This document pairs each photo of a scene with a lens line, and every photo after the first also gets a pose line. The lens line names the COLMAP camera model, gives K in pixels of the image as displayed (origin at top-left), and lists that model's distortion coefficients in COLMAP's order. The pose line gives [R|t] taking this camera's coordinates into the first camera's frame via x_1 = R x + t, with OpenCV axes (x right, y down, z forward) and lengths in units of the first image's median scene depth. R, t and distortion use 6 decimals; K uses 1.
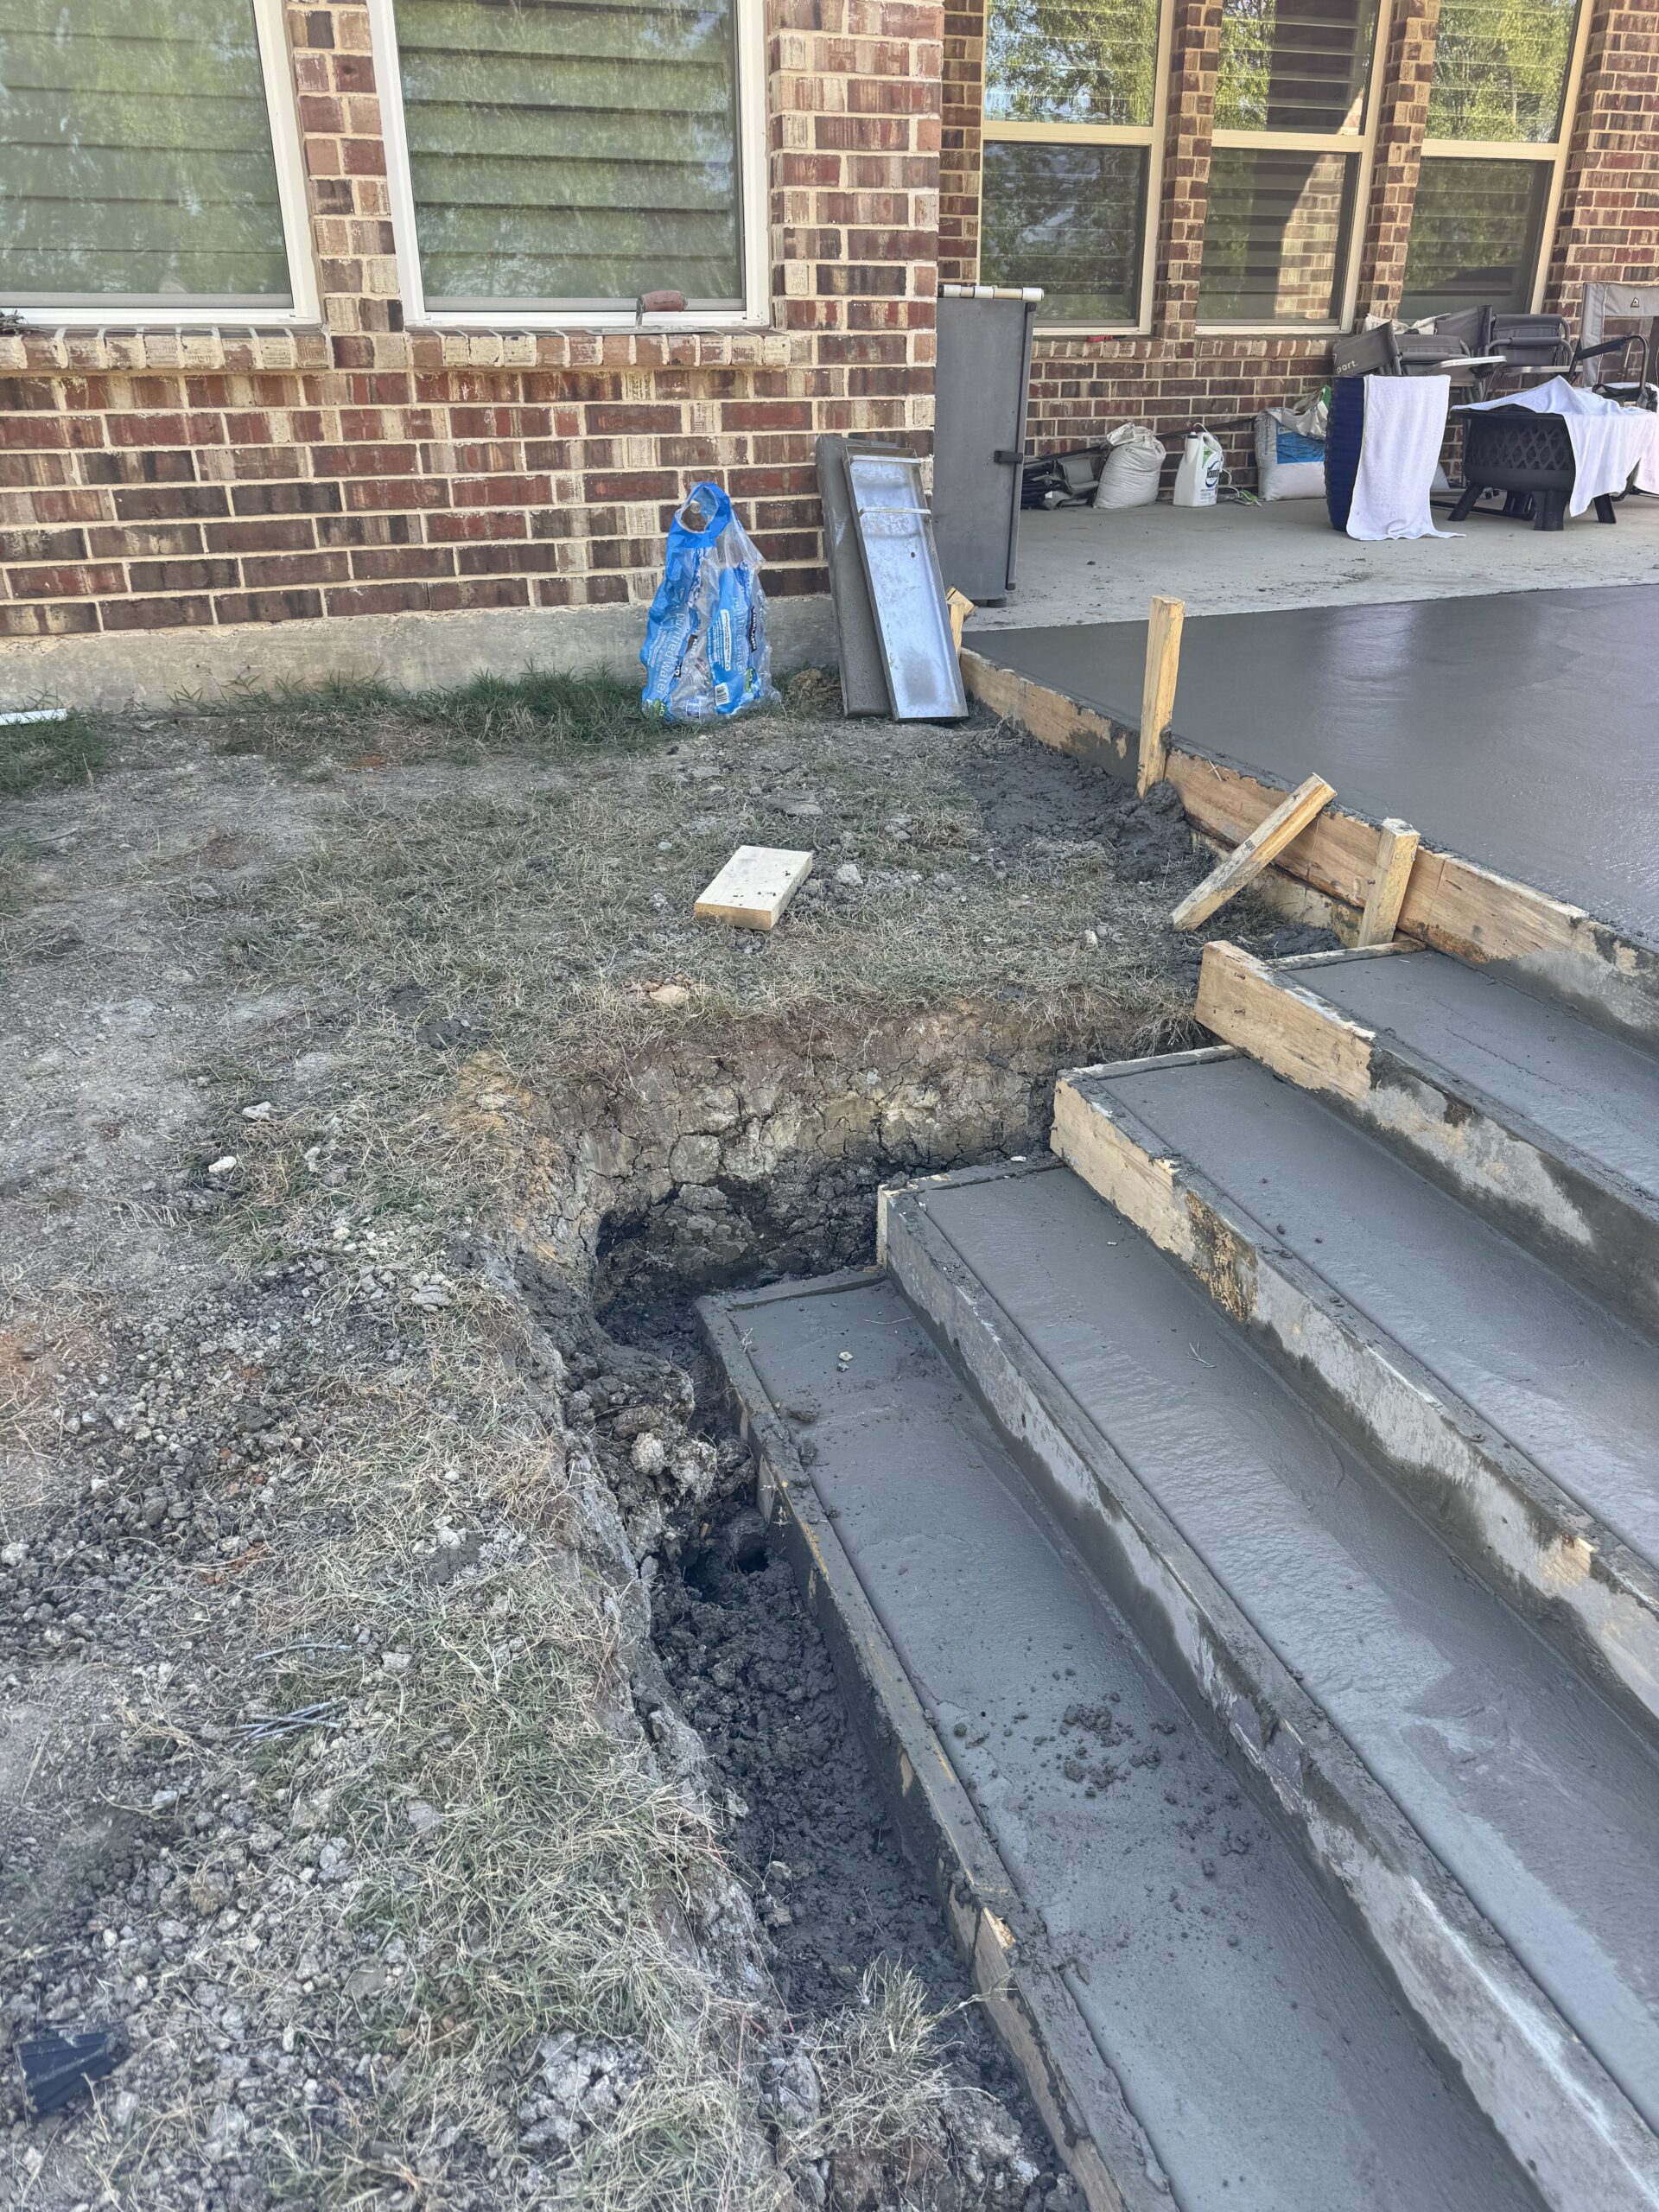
lens RADIAL K [[1569.7, 0, 827.4], [0, 1569.7, 1102.6], [0, 0, 1]] dist [0.021305, -0.028462]
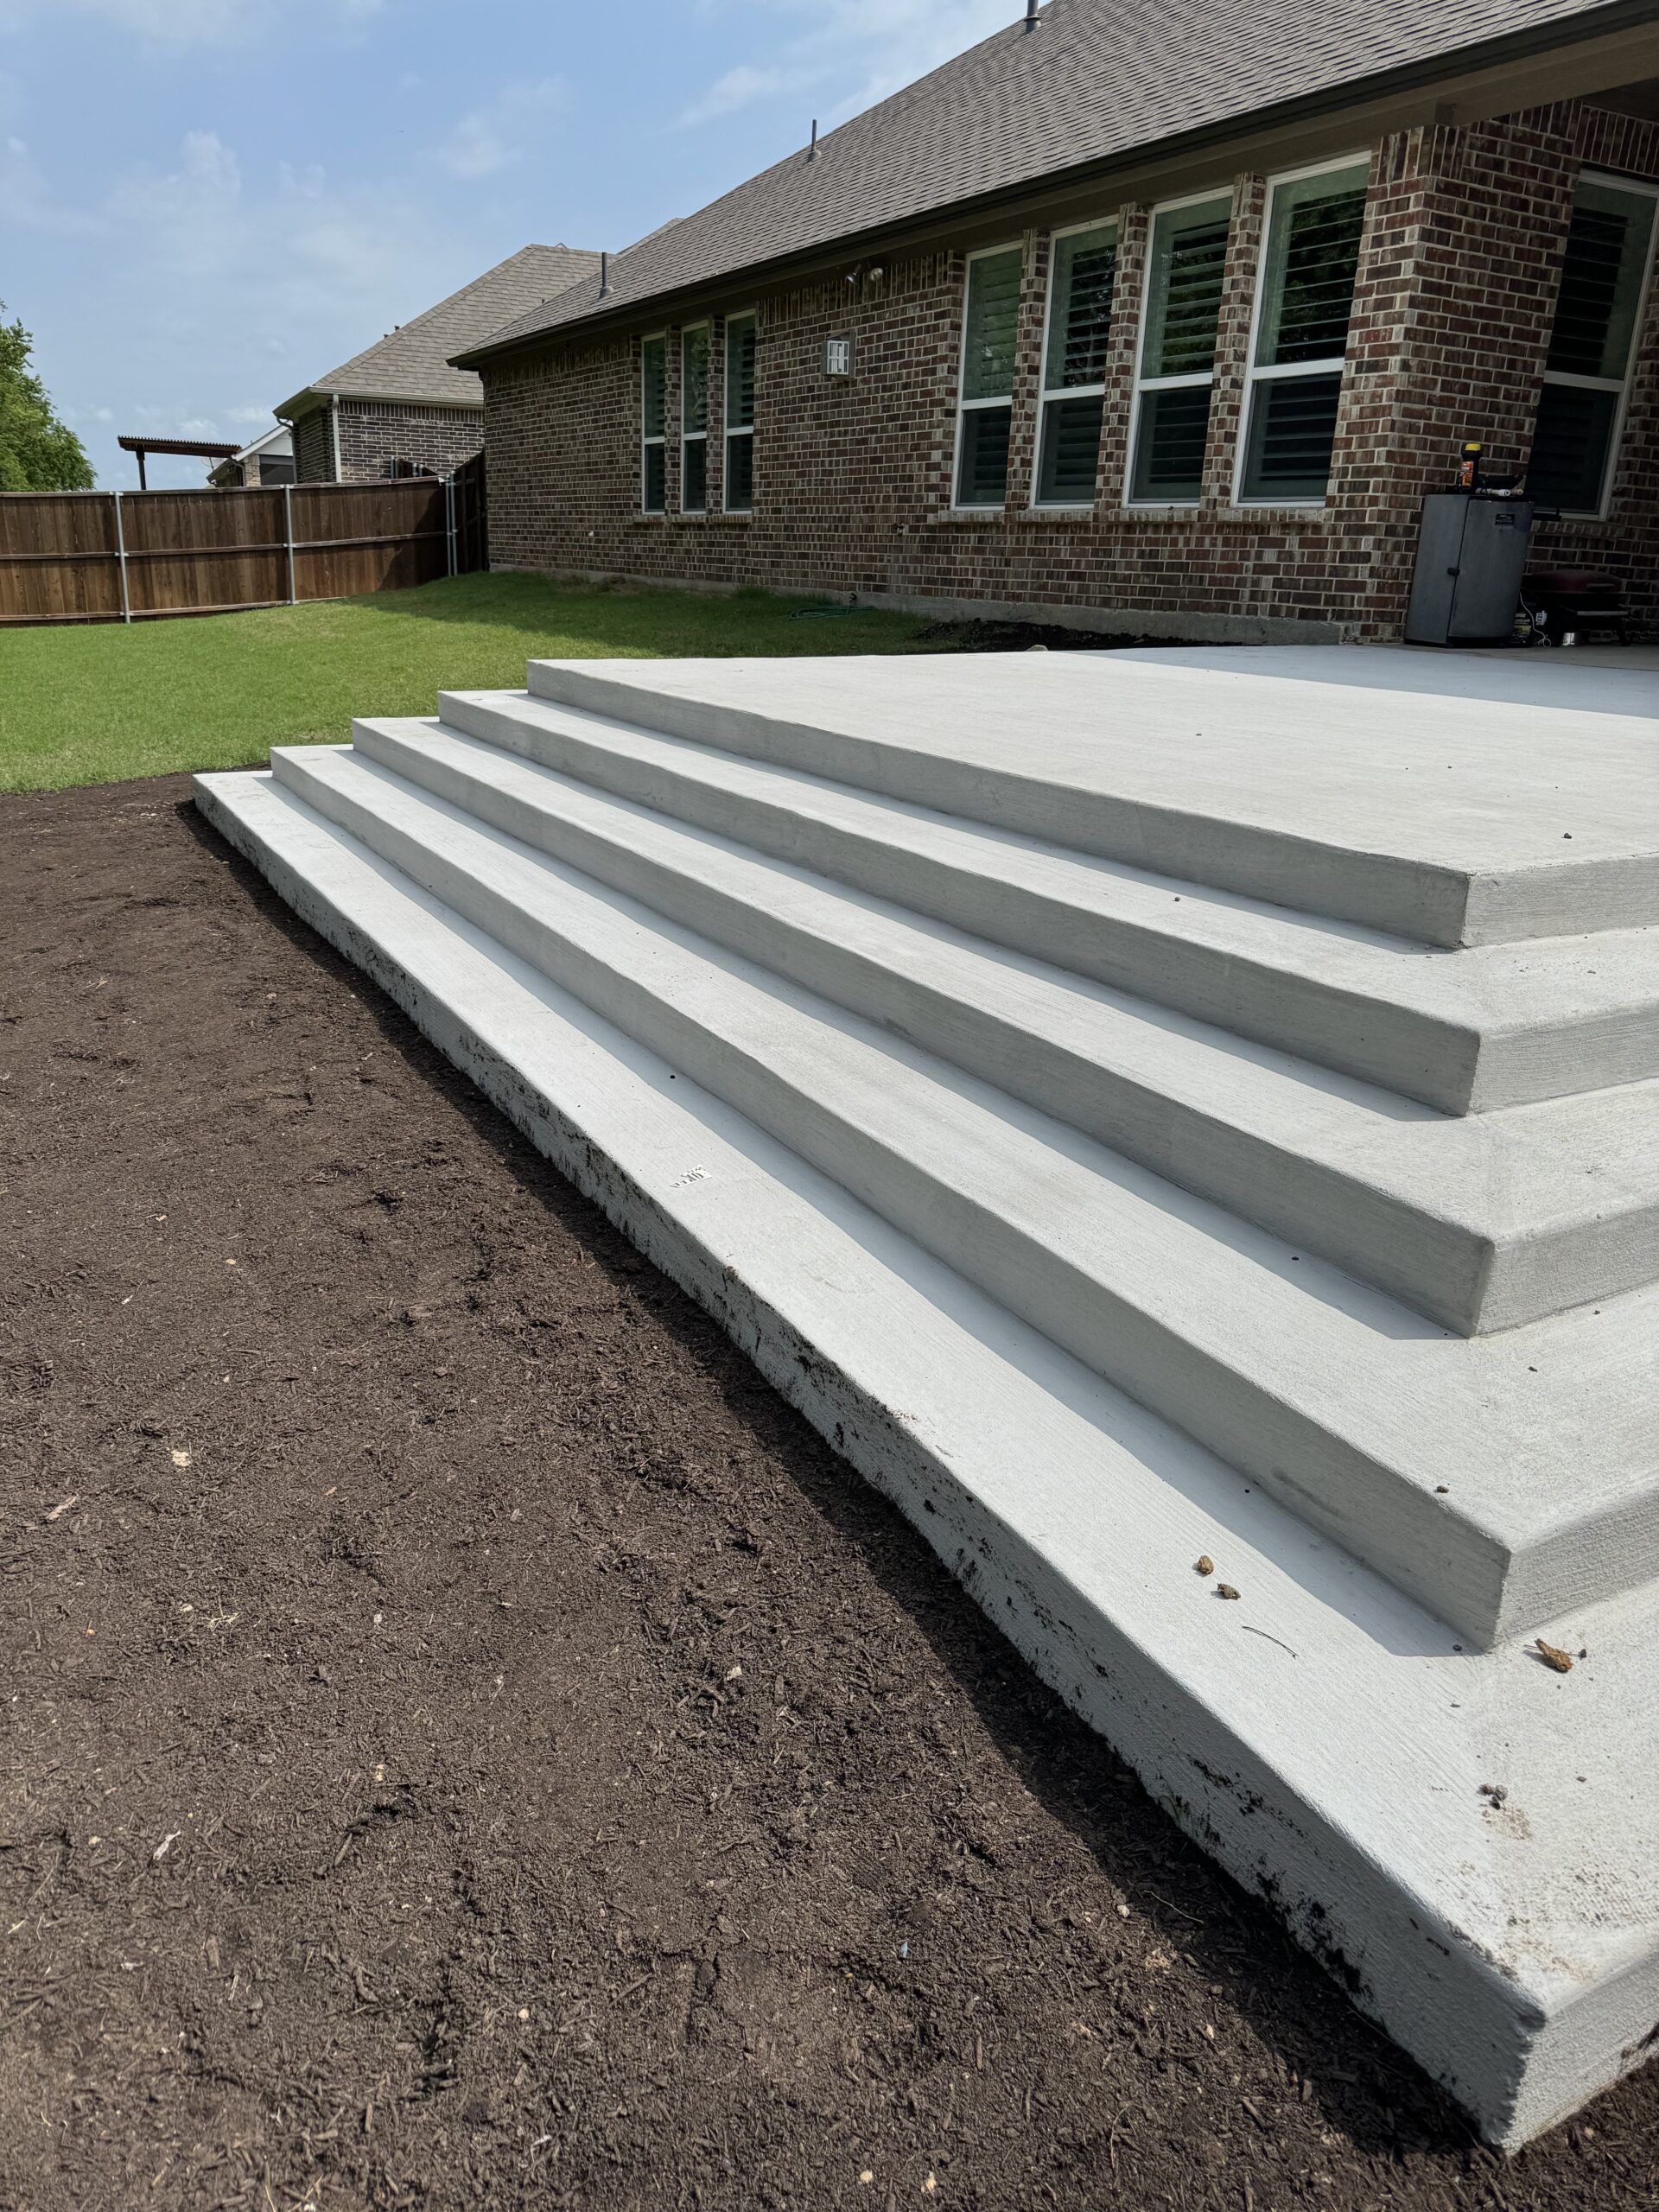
lens RADIAL K [[1569.7, 0, 807.8], [0, 1569.7, 1098.1], [0, 0, 1]] dist [0.021305, -0.028462]
pose [[0.160518, 0.333274, -0.929065, 2.427841], [-0.457193, 0.859310, 0.229260, 0.083894], [0.874762, 0.387962, 0.290305, -0.016355]]
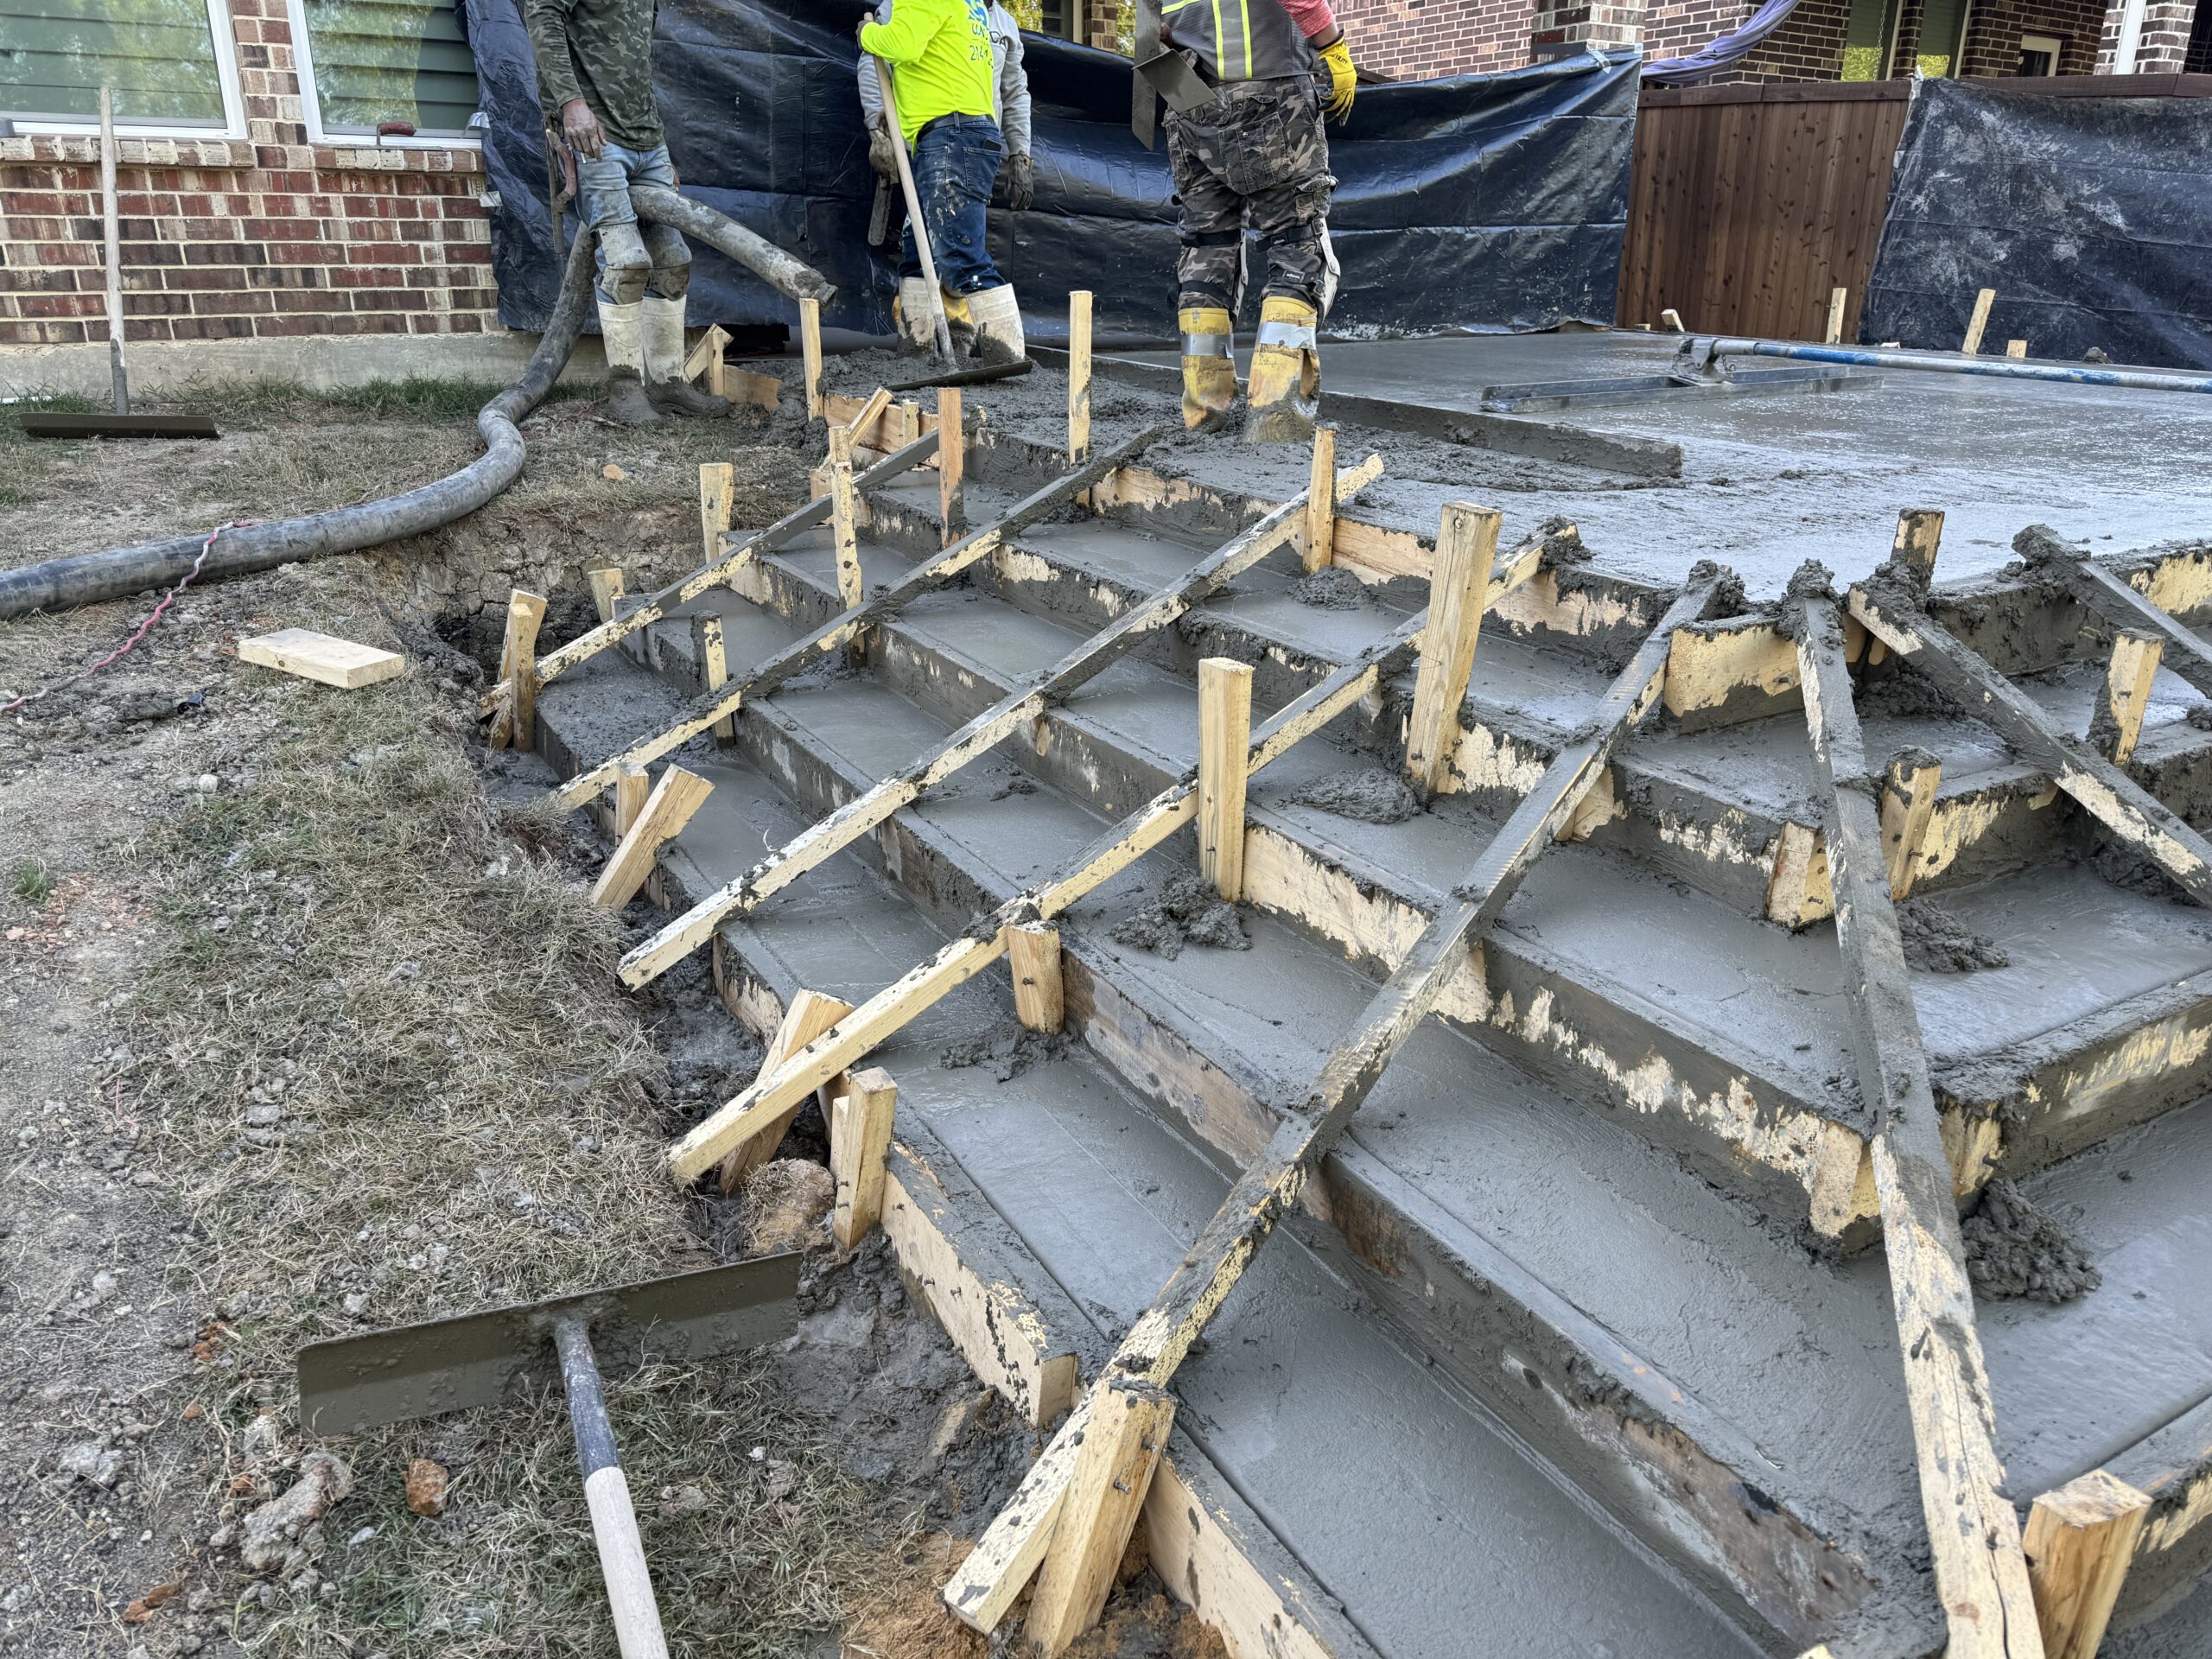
lens RADIAL K [[1569.7, 0, 1095.9], [0, 1569.7, 838.8], [0, 0, 1]] dist [0.021305, -0.028462]
pose [[0.983457, -0.057092, 0.171911, 0.163056], [0.073894, 0.992923, -0.092975, 0.341089], [-0.165386, 0.104140, 0.980715, -0.492667]]
